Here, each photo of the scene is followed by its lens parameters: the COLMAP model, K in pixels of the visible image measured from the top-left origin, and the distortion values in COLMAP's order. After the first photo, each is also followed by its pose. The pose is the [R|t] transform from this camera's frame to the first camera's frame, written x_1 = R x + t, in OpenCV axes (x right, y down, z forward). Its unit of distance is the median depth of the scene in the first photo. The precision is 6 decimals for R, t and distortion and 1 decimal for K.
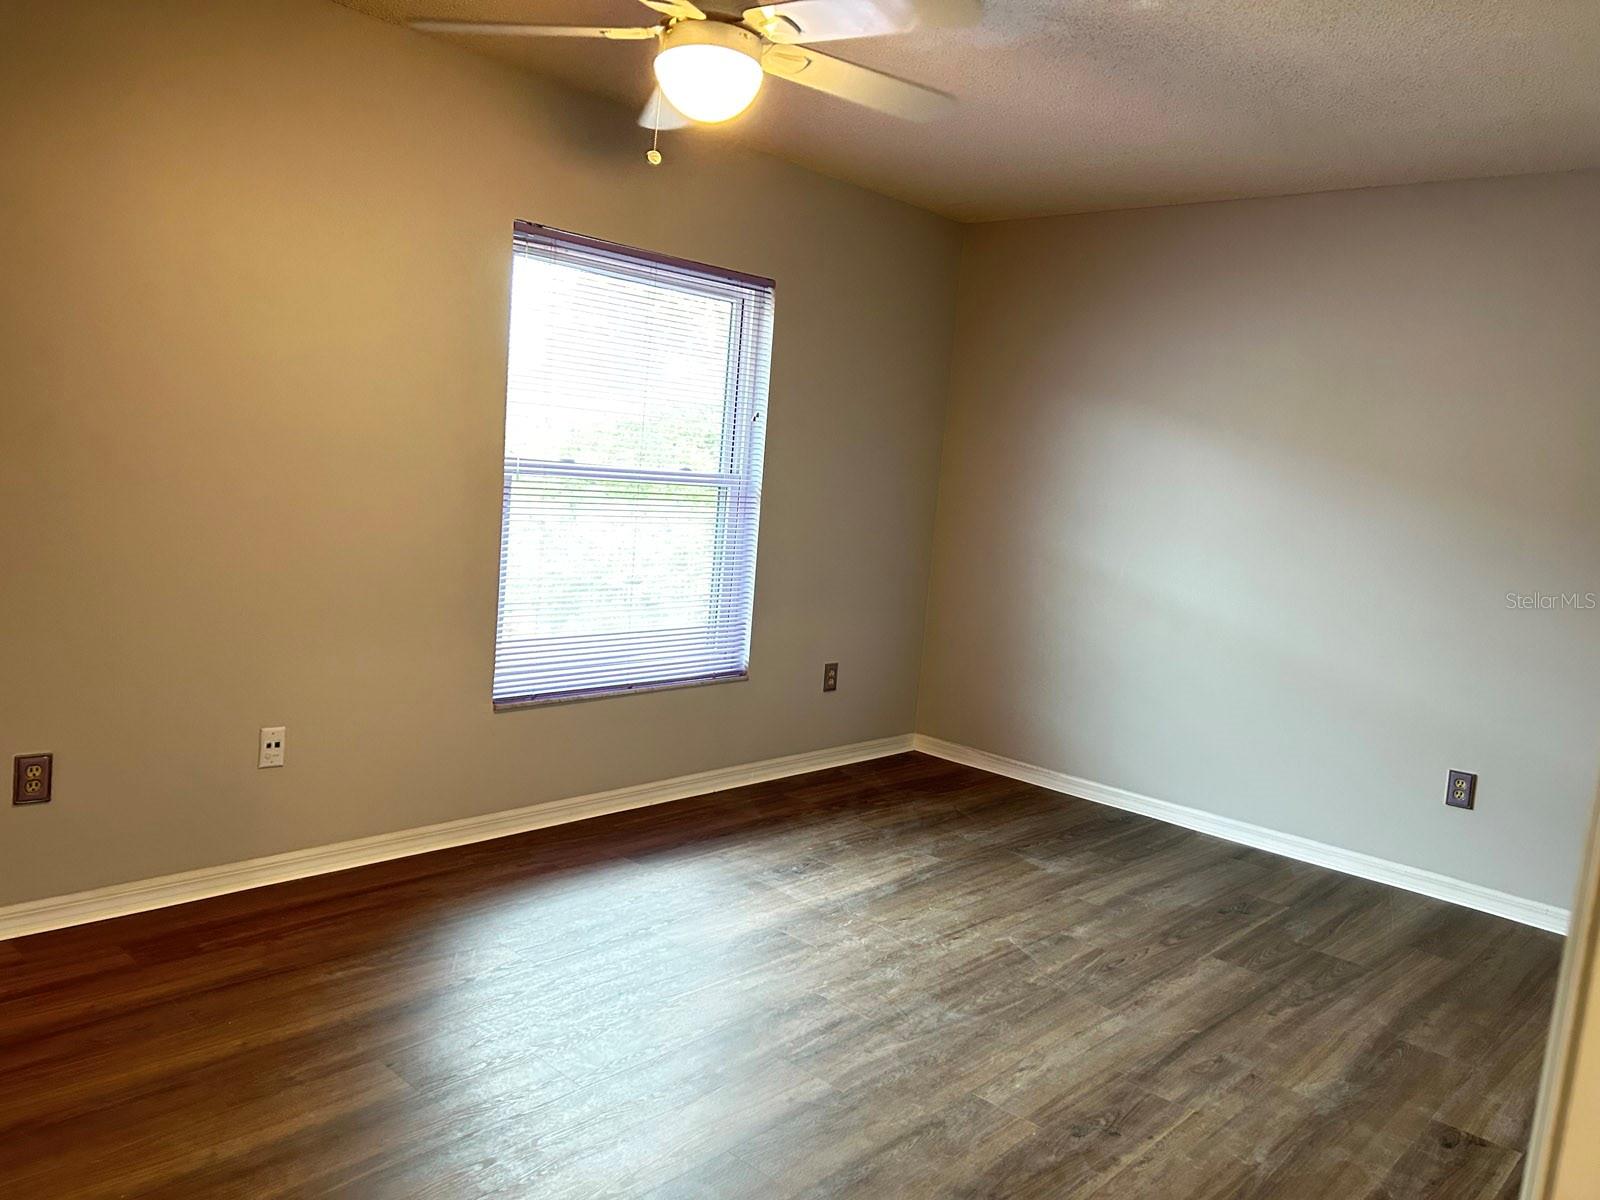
lens RADIAL K [[1202.1, 0, 795.3], [0, 1202.1, 608.7], [0, 0, 1]] dist [0.075089, -0.077889]
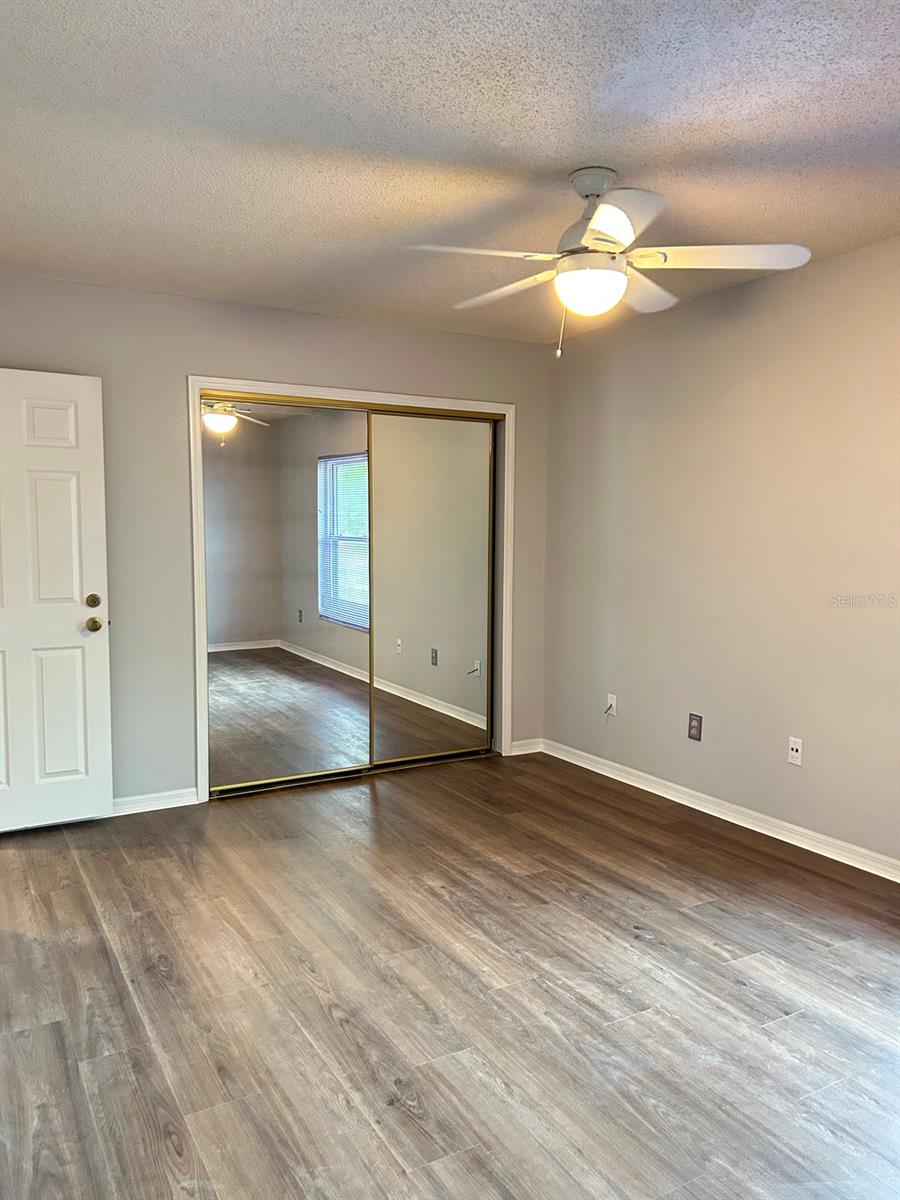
lens RADIAL K [[901.6, 0, 444.9], [0, 901.6, 596.7], [0, 0, 1]] dist [0.075089, -0.077889]
pose [[-0.302317, -0.020229, -0.952993, 0.914718], [-0.155506, 0.987427, 0.028371, -0.045598], [0.940437, 0.156773, -0.301662, 1.069789]]
